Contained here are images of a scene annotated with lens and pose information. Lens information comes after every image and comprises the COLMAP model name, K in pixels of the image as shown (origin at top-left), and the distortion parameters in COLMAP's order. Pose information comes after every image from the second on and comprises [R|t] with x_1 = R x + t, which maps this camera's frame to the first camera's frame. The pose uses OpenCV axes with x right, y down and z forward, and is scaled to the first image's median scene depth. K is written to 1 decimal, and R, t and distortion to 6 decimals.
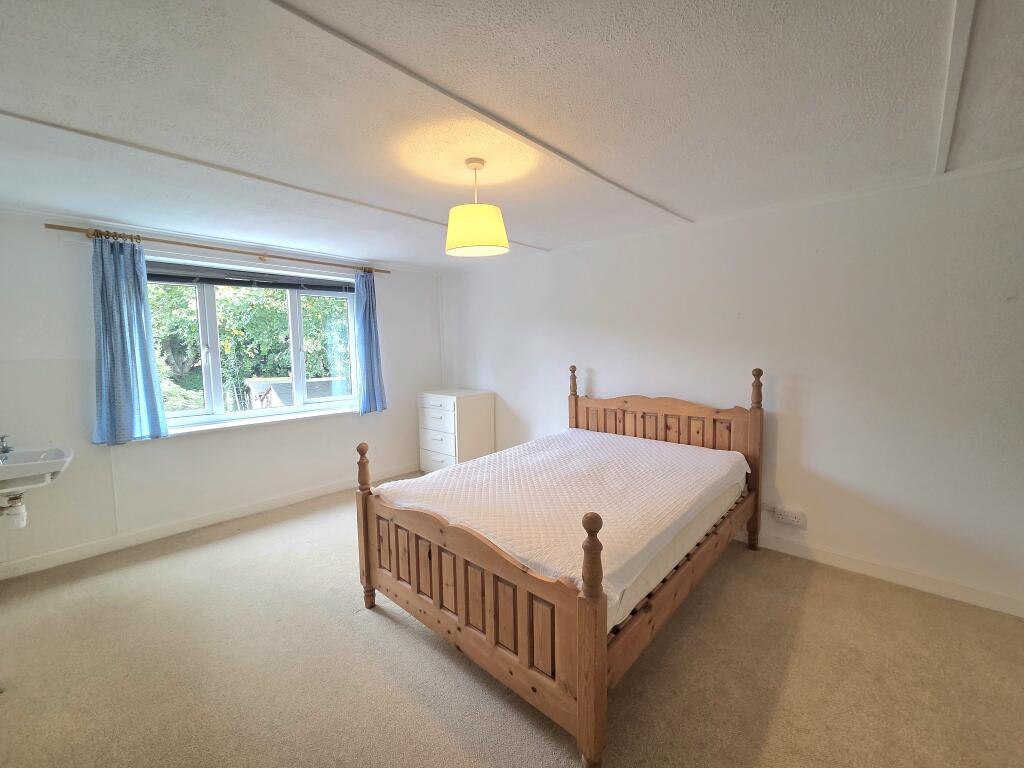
lens RADIAL K [[418.0, 0, 514.0], [0, 418.0, 382.6], [0, 0, 1]] dist [0.004802, -0.000275]
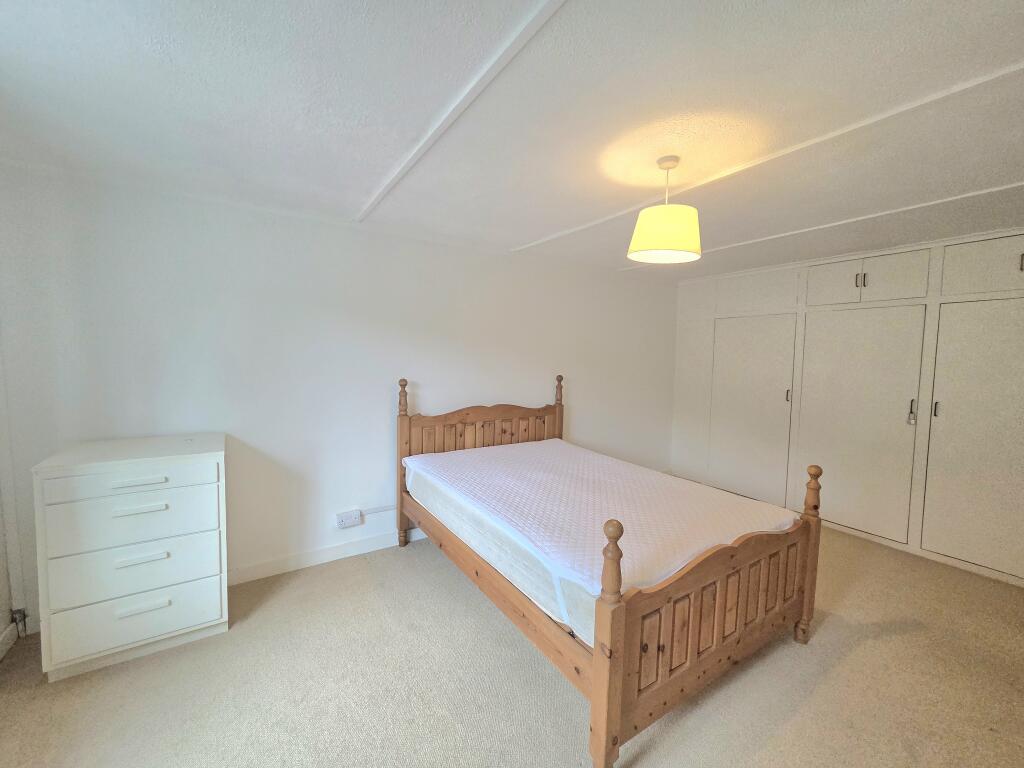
lens RADIAL K [[418.0, 0, 513.6], [0, 418.0, 383.4], [0, 0, 1]] dist [0.004802, -0.000275]
pose [[0.232749, -0.035573, 0.971886, -0.665492], [0.064651, 0.997686, 0.021034, -0.038892], [-0.970386, 0.057938, 0.234510, 0.681446]]
